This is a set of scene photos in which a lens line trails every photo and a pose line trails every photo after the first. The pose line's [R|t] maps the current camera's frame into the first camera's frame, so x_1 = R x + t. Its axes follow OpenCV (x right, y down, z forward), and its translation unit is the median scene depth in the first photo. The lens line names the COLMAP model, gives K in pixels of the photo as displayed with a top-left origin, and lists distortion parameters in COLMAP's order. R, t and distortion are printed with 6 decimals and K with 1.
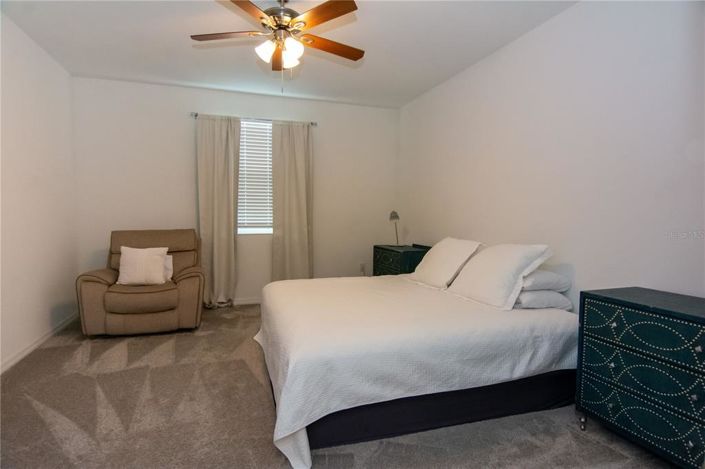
lens RADIAL K [[385.7, 0, 353.7], [0, 385.7, 225.8], [0, 0, 1]] dist [-0.006757, -0.001744]
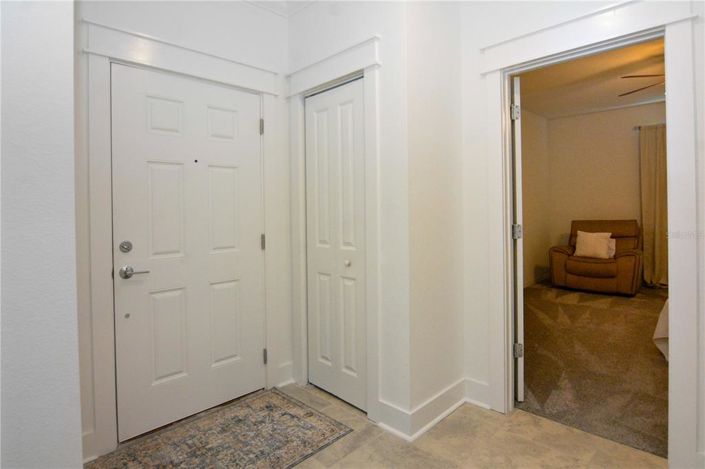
lens RADIAL K [[385.7, 0, 353.7], [0, 385.7, 225.8], [0, 0, 1]] dist [-0.006757, -0.001744]
pose [[0.457735, 0.018961, -0.888887, 0.320624], [-0.008255, 0.999820, 0.017076, 0.016060], [0.889051, -0.000478, 0.457809, -0.448823]]
